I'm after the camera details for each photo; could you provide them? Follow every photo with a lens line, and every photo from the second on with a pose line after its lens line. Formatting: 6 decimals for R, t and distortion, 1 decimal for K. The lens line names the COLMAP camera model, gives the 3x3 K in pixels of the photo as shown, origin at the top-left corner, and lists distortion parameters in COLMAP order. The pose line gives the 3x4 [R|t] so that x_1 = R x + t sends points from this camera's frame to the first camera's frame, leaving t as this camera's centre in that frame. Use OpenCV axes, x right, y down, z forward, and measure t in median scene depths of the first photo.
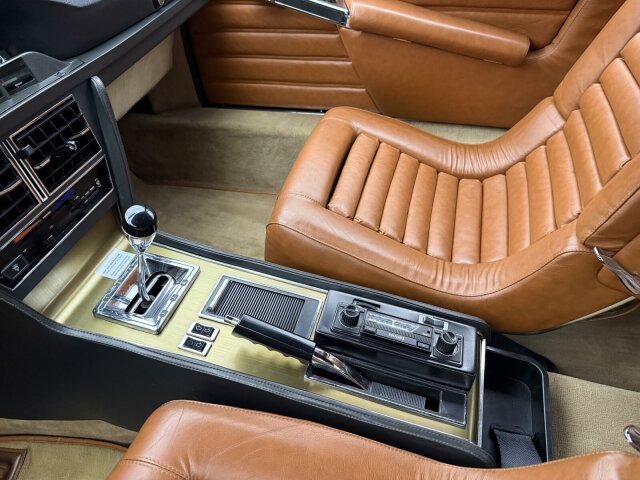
lens RADIAL K [[466.6, 0, 318.4], [0, 466.6, 247.6], [0, 0, 1]] dist [0.035101, -0.025813]
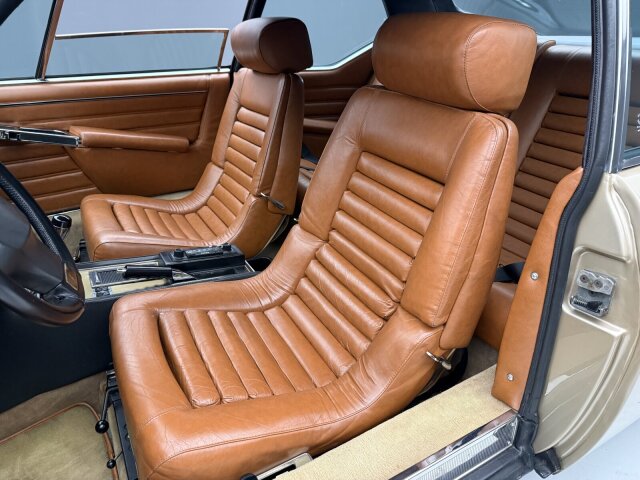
lens RADIAL K [[466.6, 0, 325.6], [0, 466.6, 241.3], [0, 0, 1]] dist [0.035101, -0.025813]
pose [[0.706097, -0.277573, 0.651445, -0.490983], [0.466464, 0.874486, -0.132989, 0.422393], [-0.532766, 0.397778, 0.746949, -0.521593]]
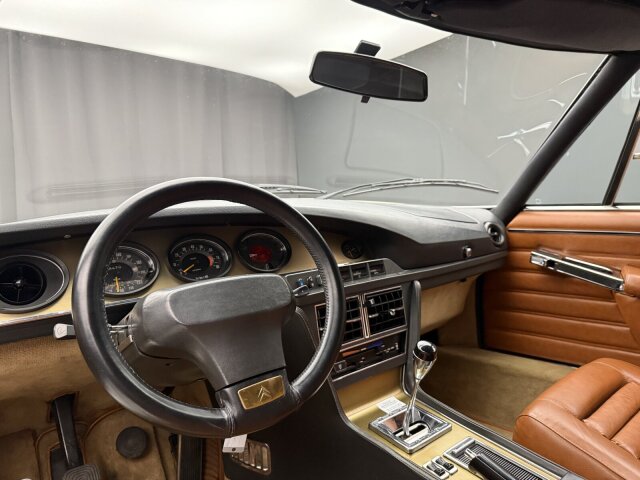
lens RADIAL K [[466.6, 0, 322.5], [0, 466.6, 242.9], [0, 0, 1]] dist [0.035101, -0.025813]
pose [[0.833391, 0.066573, -0.548659, 0.076032], [-0.373632, 0.799370, -0.470539, 0.267297], [0.407256, 0.597140, 0.691062, -0.193206]]
